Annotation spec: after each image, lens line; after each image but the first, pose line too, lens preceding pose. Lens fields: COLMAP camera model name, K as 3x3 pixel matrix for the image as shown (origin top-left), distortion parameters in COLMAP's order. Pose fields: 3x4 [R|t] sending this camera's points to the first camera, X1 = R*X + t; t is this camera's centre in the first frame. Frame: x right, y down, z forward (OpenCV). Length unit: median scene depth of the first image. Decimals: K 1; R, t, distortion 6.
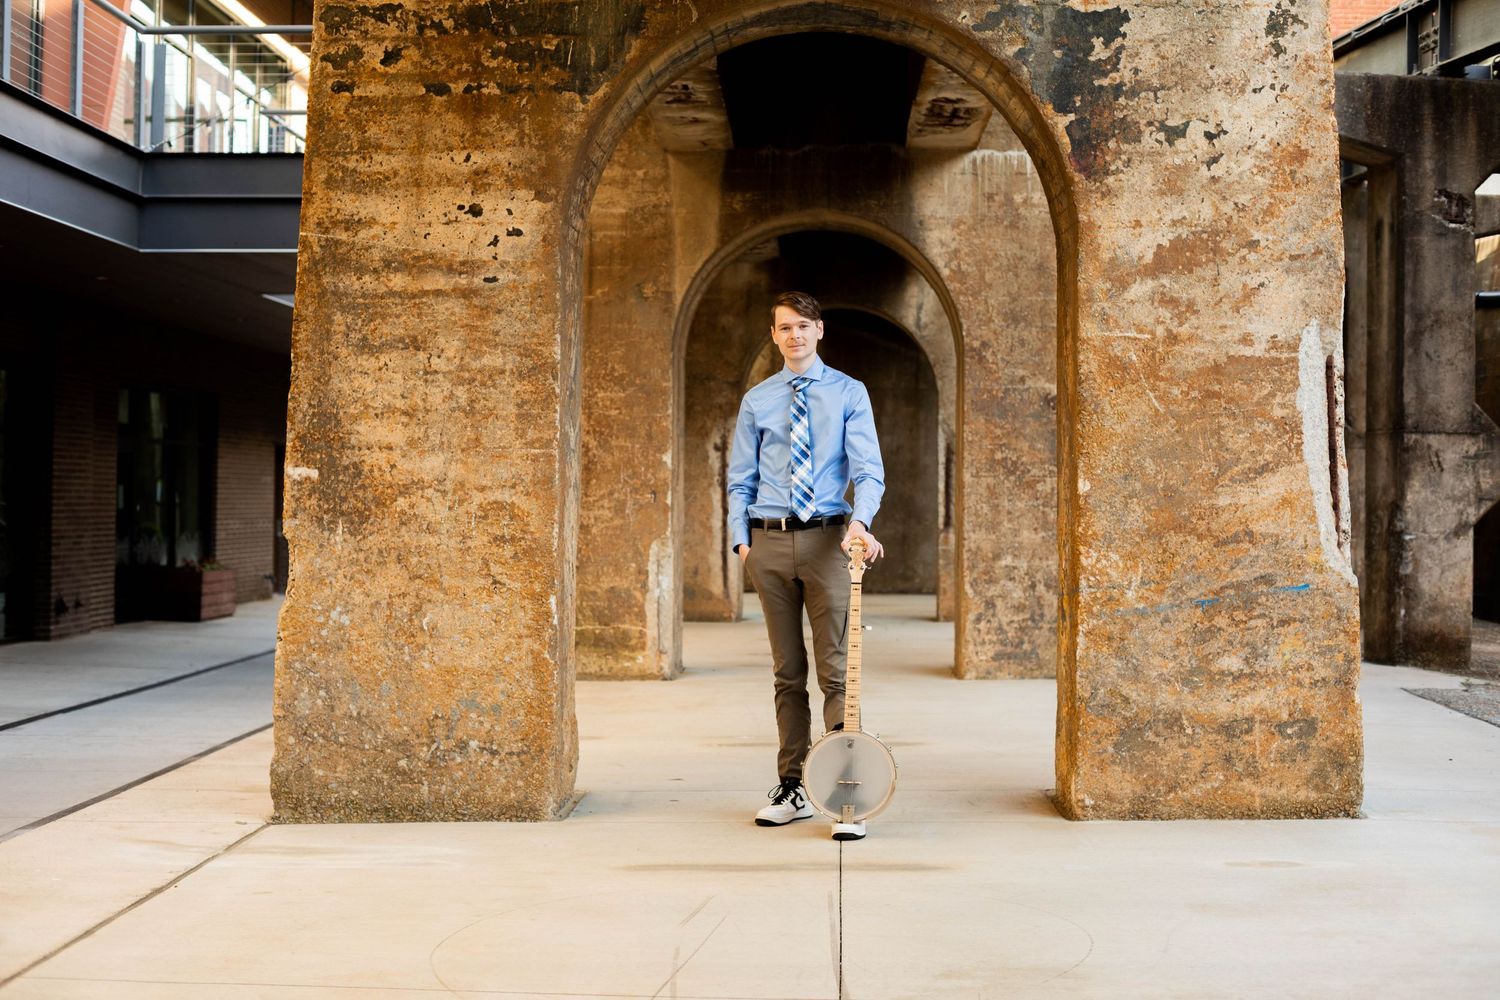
lens RADIAL K [[2149.4, 0, 749.2], [0, 2149.4, 503.4], [0, 0, 1]] dist [-0.122828, 0.000000]
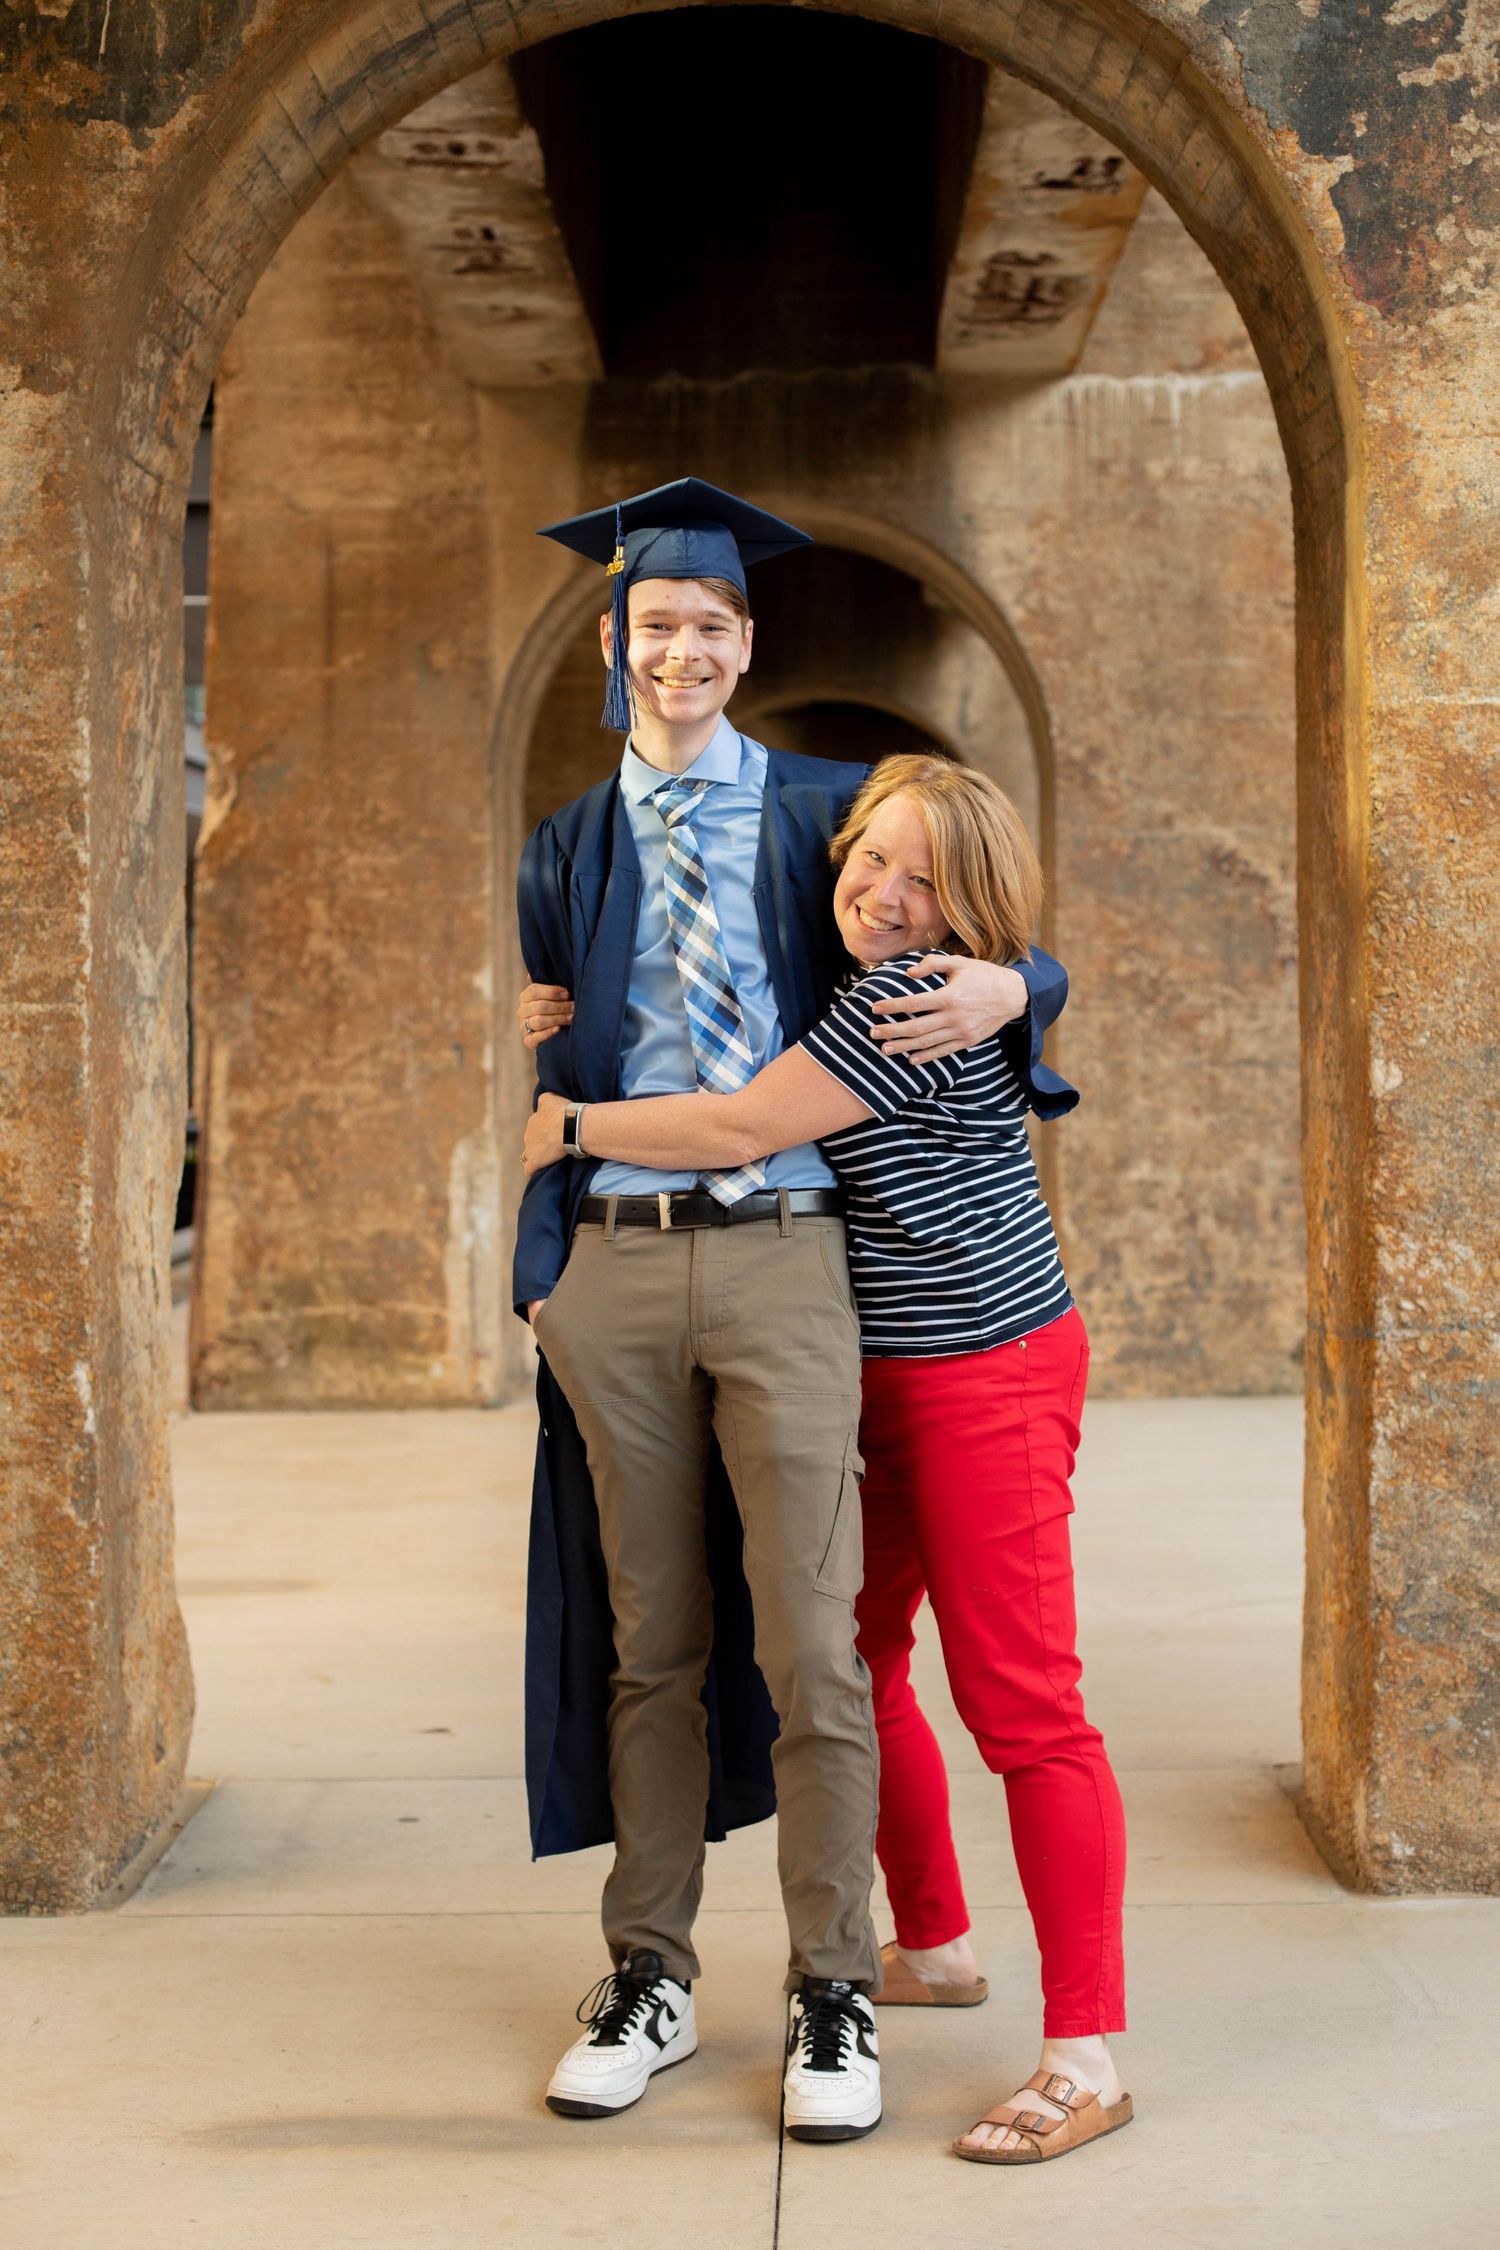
lens RADIAL K [[3224.2, 0, 750.8], [0, 3224.2, 1118.4], [0, 0, 1]] dist [-0.122828, 0.000000]
pose [[0.999831, -0.013581, 0.012431, 0.027671], [0.013175, 0.999396, 0.032164, -0.020560], [-0.012860, -0.031995, 0.999405, 0.381160]]
